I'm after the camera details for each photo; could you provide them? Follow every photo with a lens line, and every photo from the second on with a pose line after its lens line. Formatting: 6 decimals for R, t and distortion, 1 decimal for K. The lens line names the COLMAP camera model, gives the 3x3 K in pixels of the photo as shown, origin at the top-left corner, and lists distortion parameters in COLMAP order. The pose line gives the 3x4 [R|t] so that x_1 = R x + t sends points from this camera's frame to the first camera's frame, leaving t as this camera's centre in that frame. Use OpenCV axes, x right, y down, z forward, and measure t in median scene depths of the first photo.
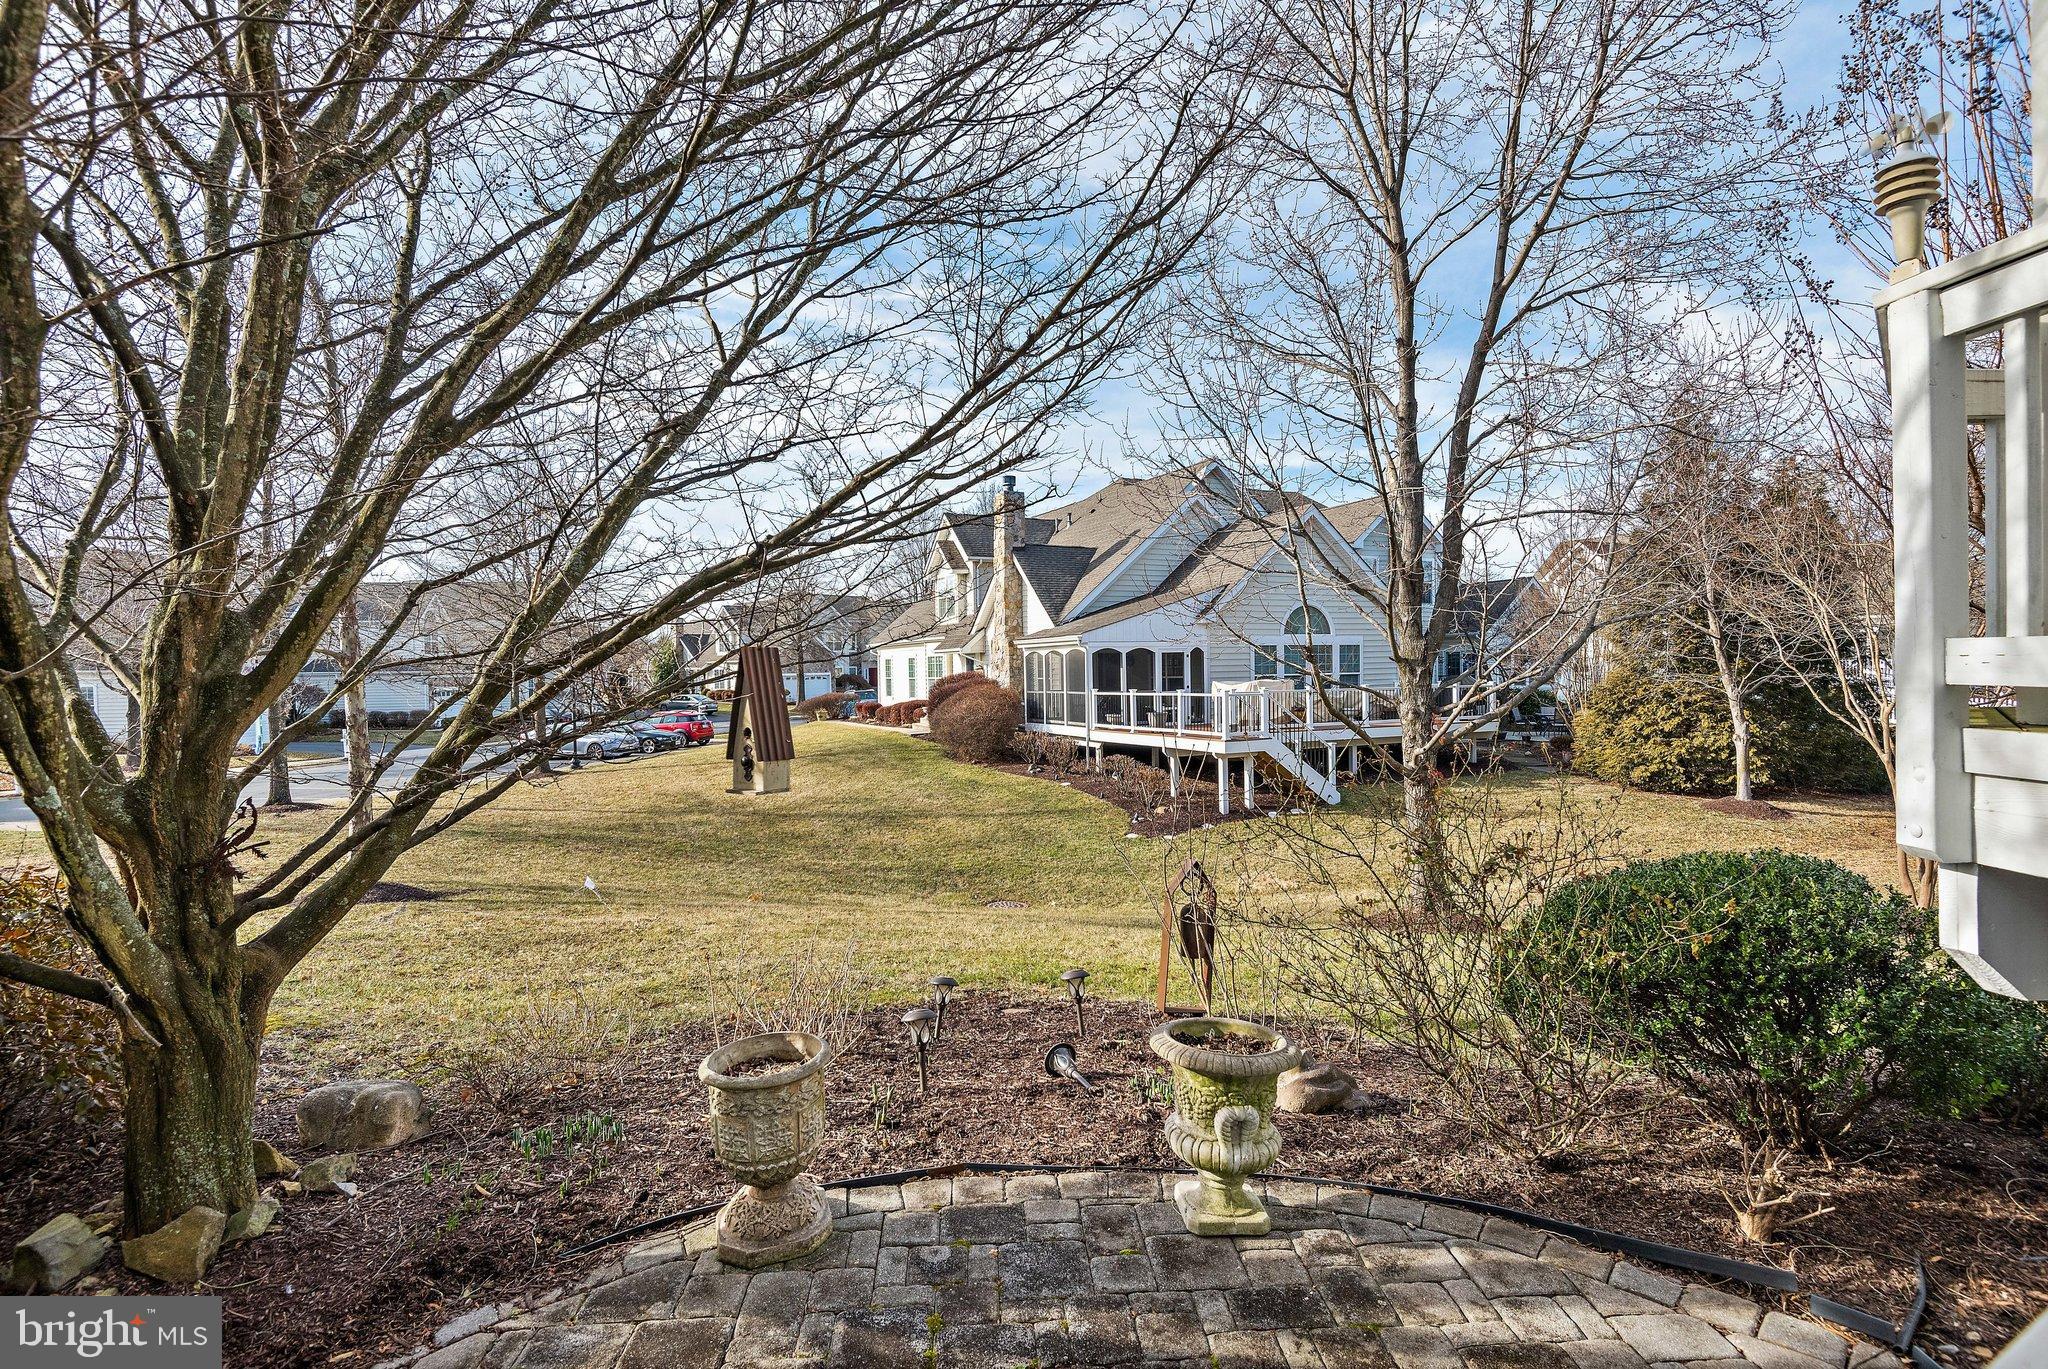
lens RADIAL K [[991.4, 0, 1023.2], [0, 991.4, 655.6], [0, 0, 1]] dist [0.012218, -0.000104]
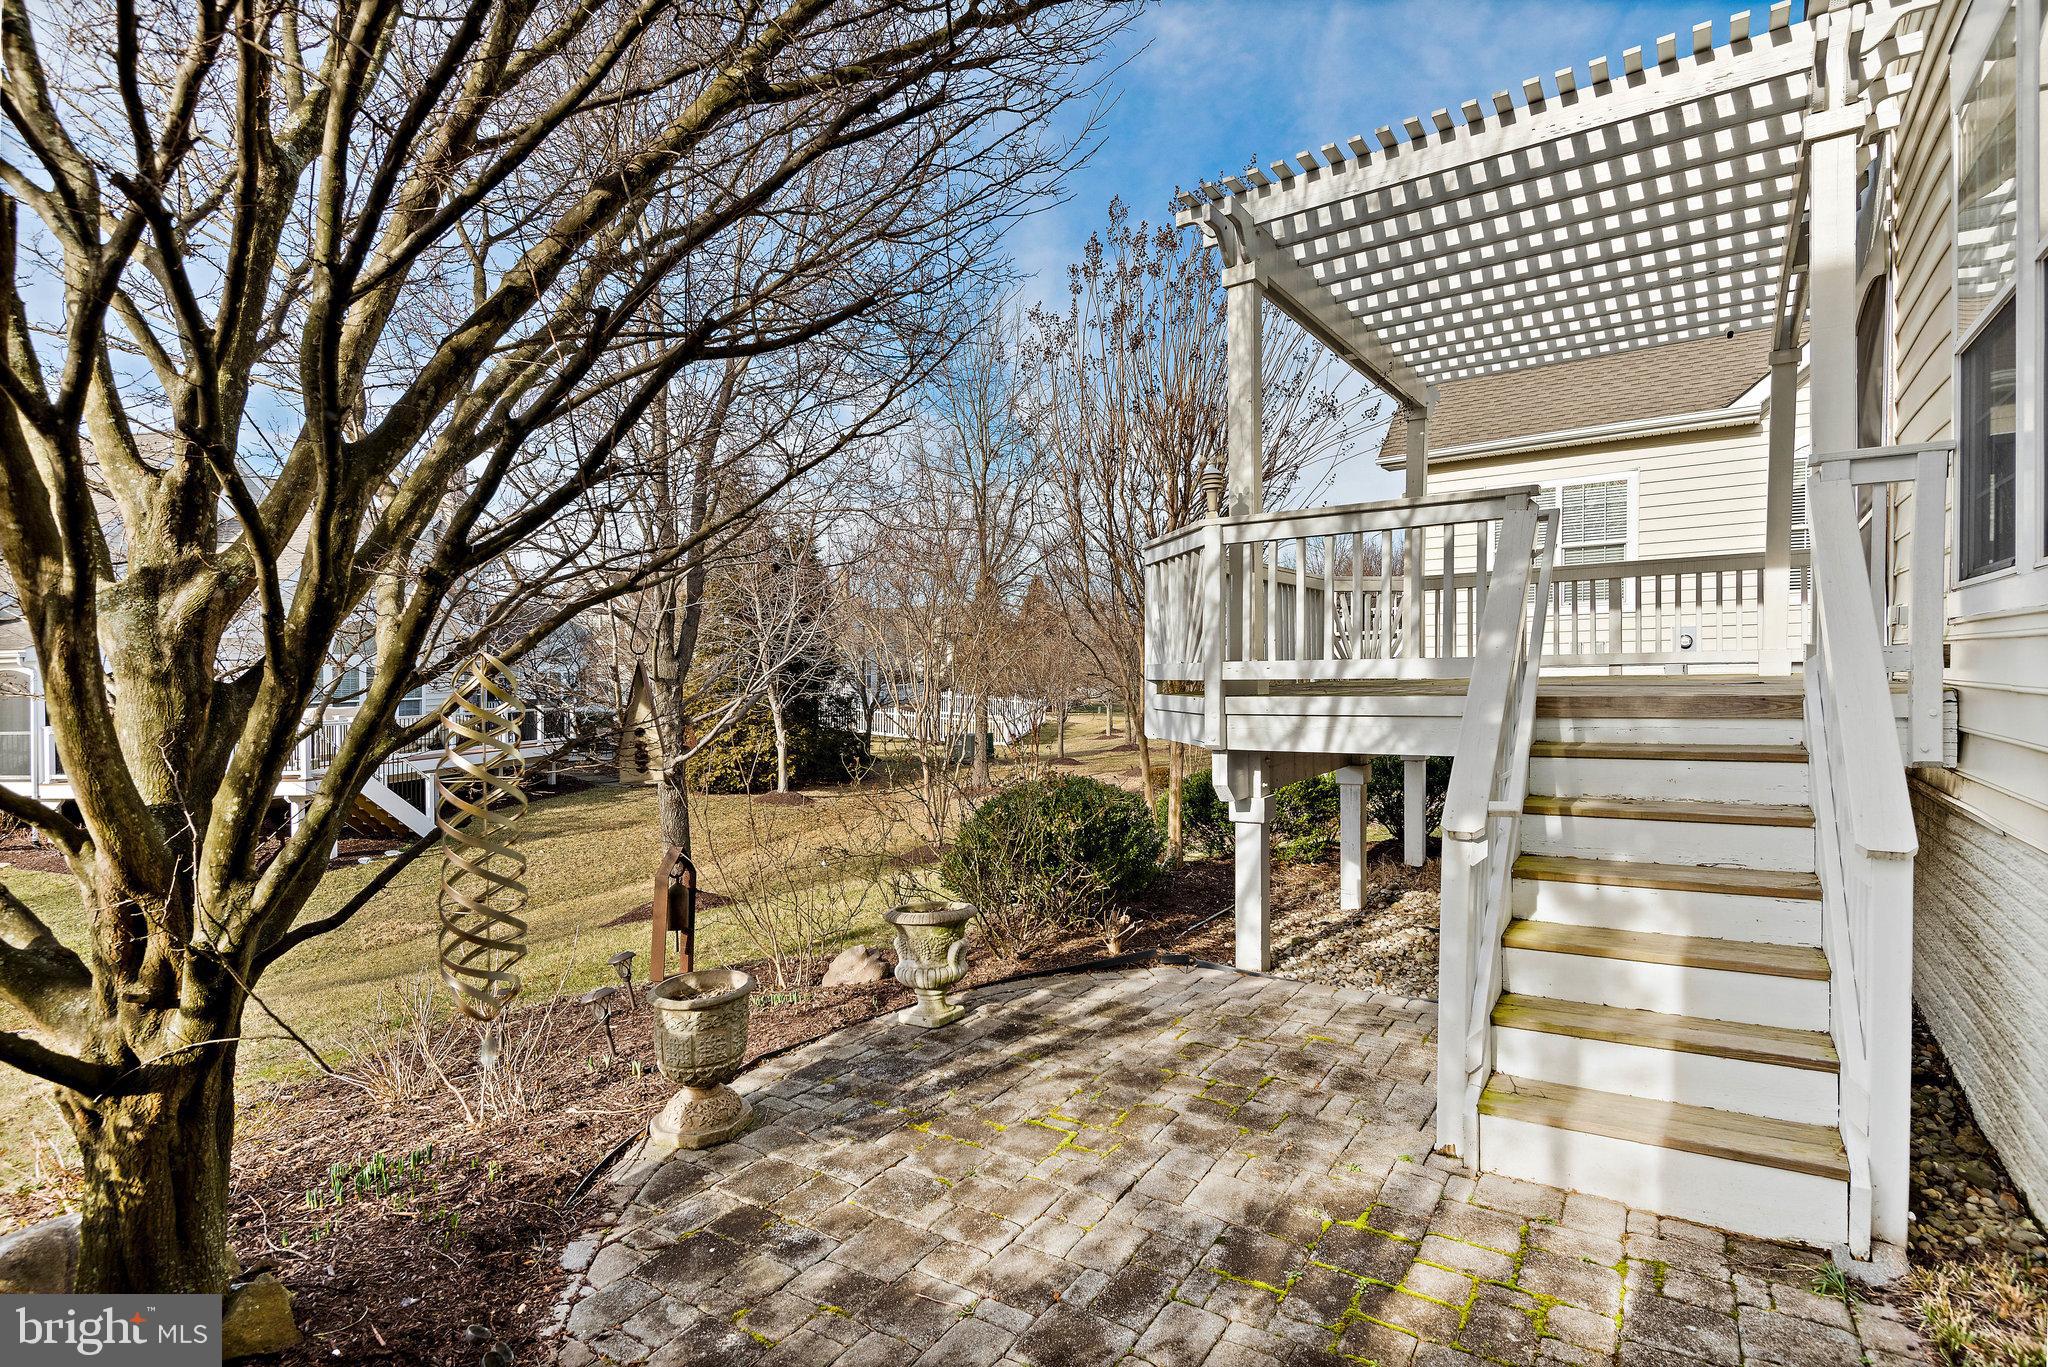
lens RADIAL K [[1057.0, 0, 1024.0], [0, 1057.0, 683.5], [0, 0, 1]] dist [-0.000201, 0.000011]
pose [[0.571916, -0.006208, 0.820289, -0.200977], [0.004713, 0.999980, 0.004282, 0.003021], [-0.820299, 0.001417, 0.571934, -0.016592]]
